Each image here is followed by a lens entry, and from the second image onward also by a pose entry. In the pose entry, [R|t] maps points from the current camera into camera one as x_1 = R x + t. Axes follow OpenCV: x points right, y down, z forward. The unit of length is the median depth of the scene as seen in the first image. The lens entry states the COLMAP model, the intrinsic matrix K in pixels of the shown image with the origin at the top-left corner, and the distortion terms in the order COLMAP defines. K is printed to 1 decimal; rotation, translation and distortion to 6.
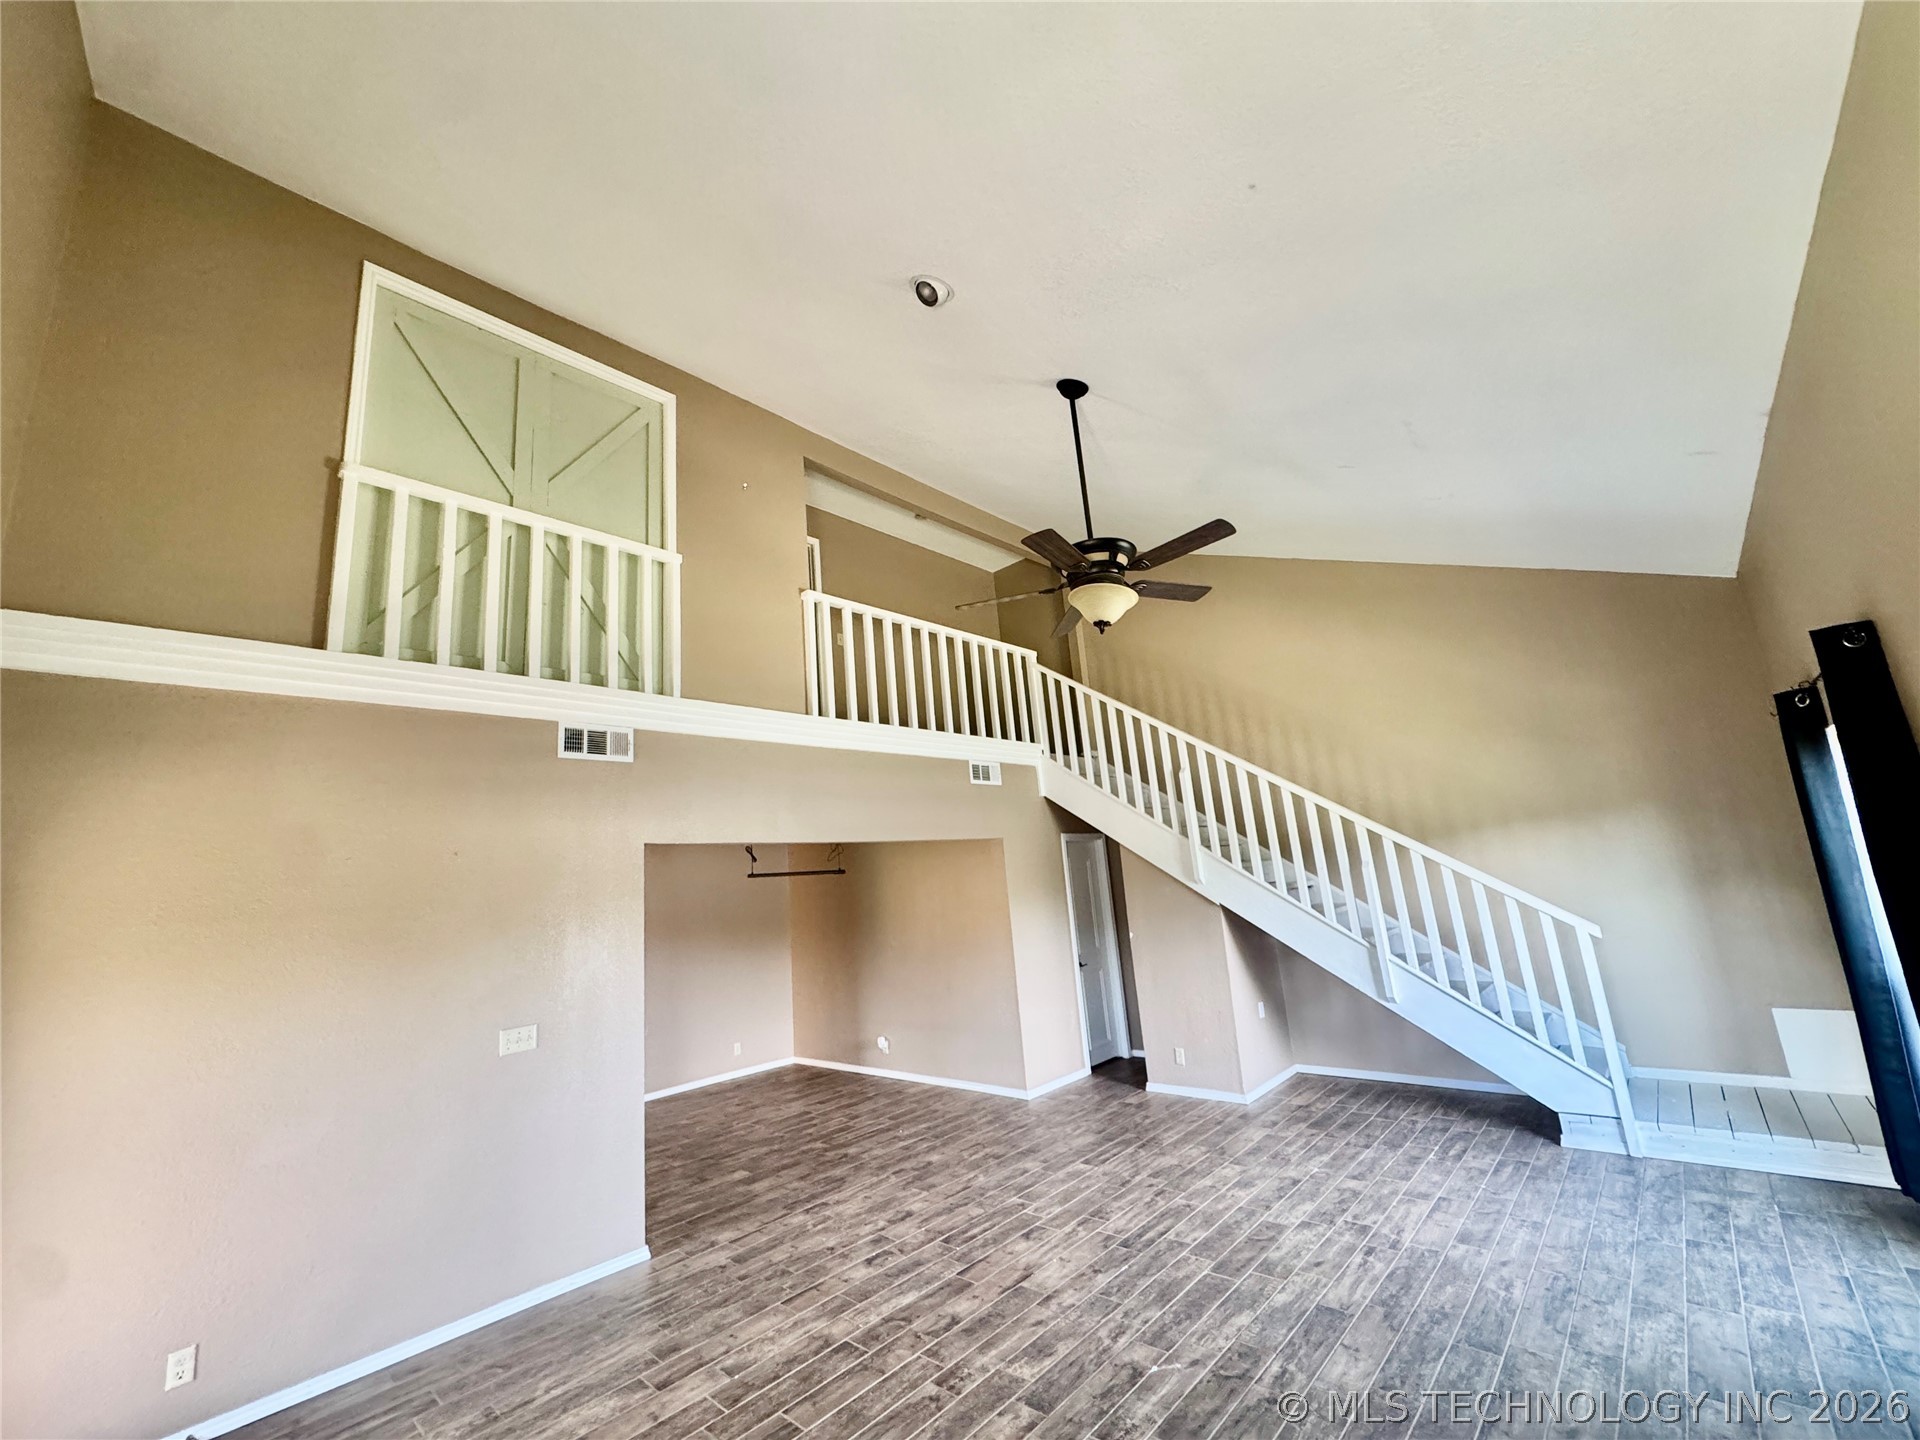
lens RADIAL K [[763.1, 0, 955.6], [0, 763.1, 721.8], [0, 0, 1]] dist [-0.001053, -0.000045]
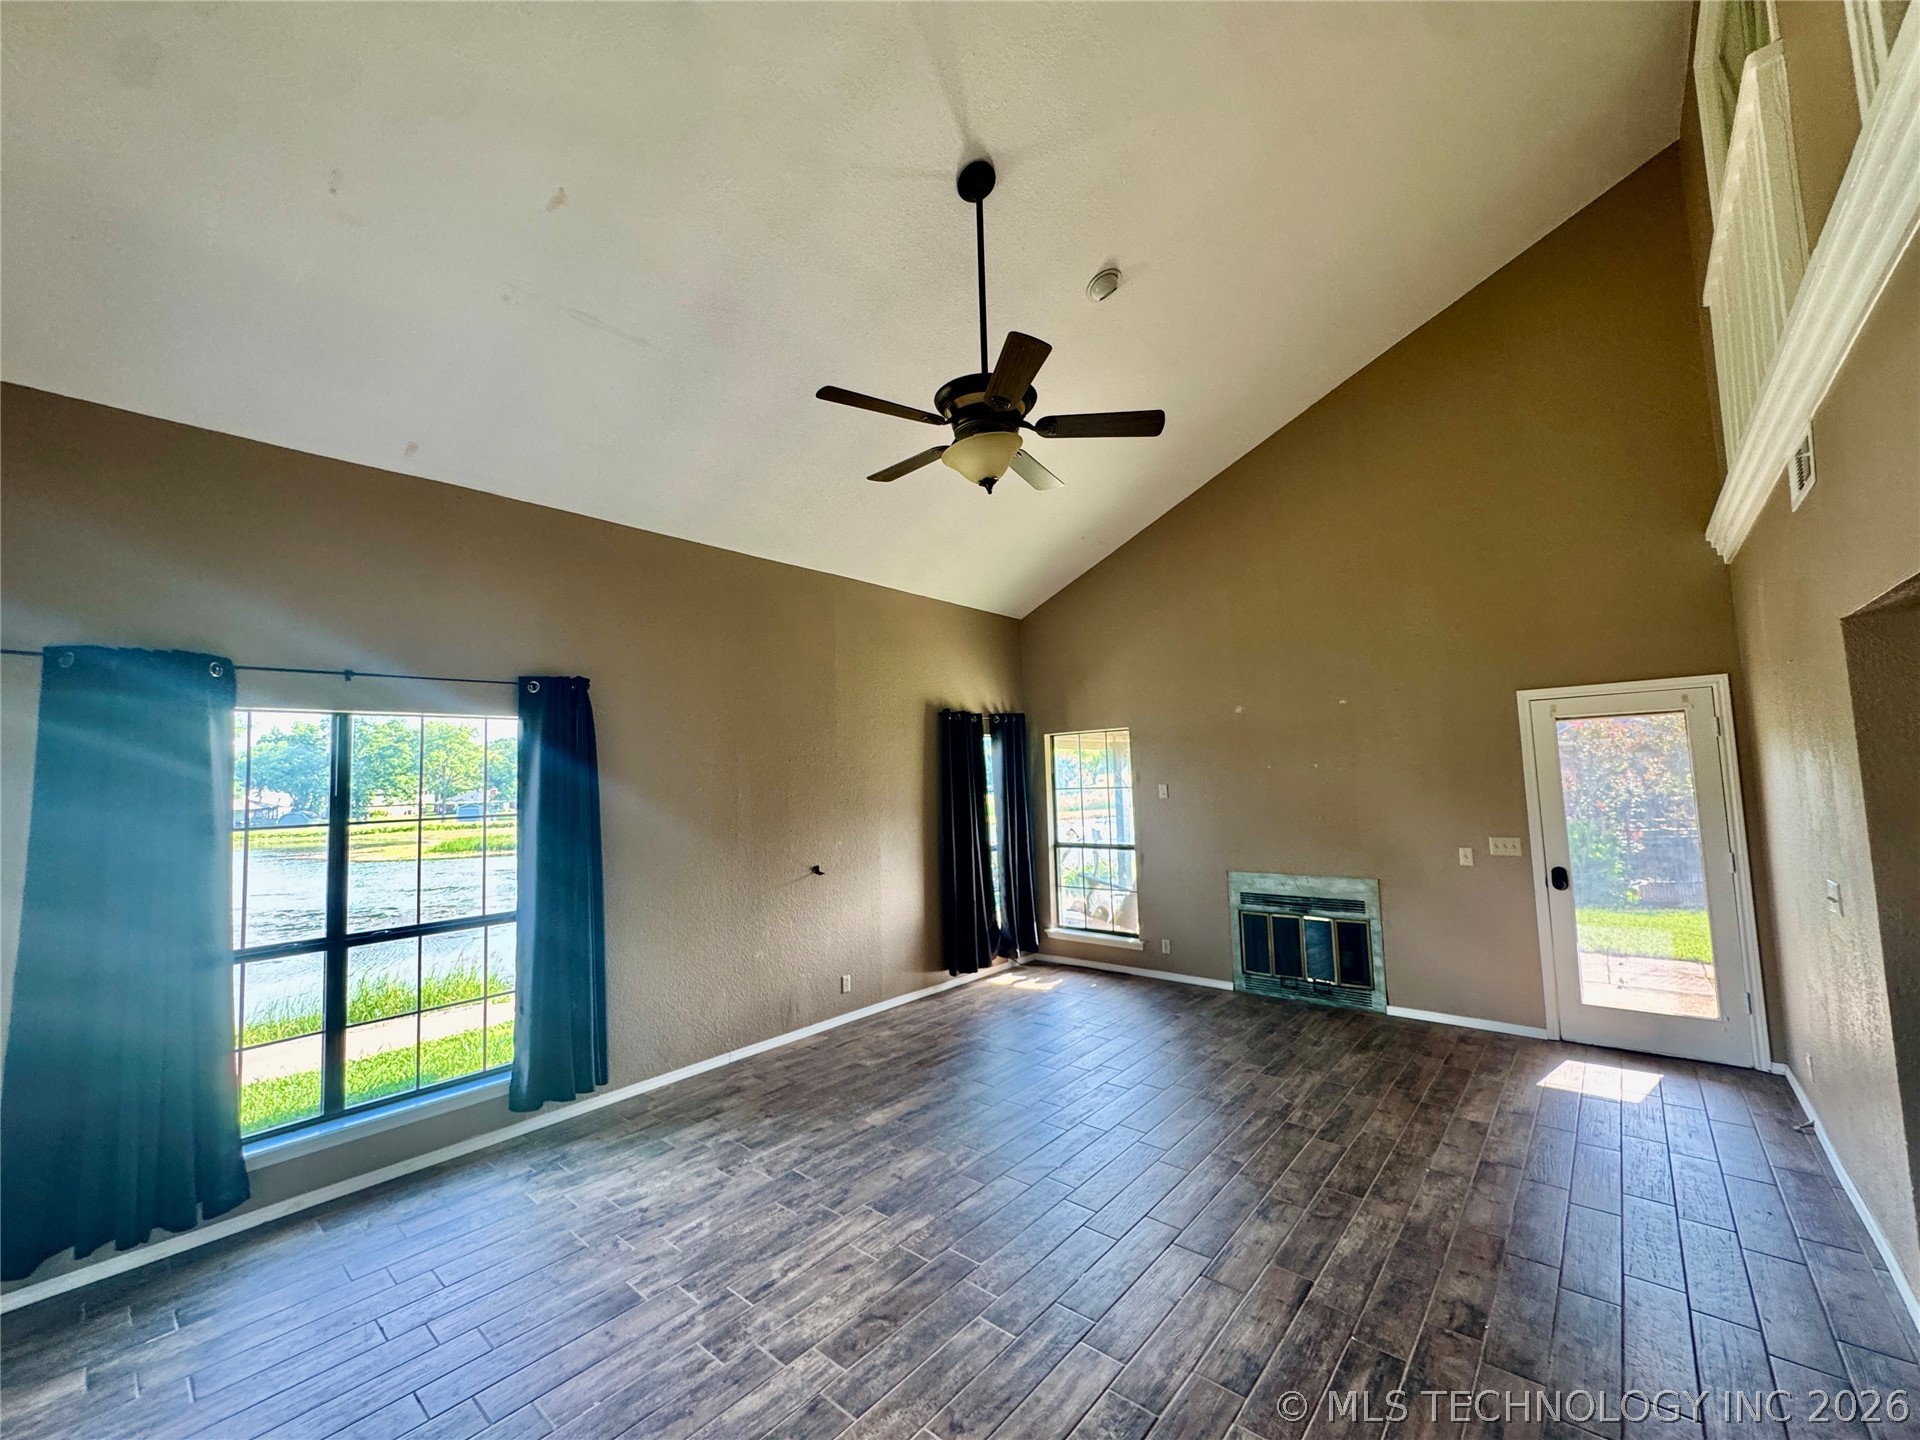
lens RADIAL K [[763.1, 0, 955.6], [0, 763.1, 721.8], [0, 0, 1]] dist [-0.001053, -0.000045]
pose [[-0.992834, 0.108663, -0.049725, 0.335513], [0.118380, 0.951170, -0.285064, 0.403843], [0.016321, -0.288908, -0.957218, 1.948666]]
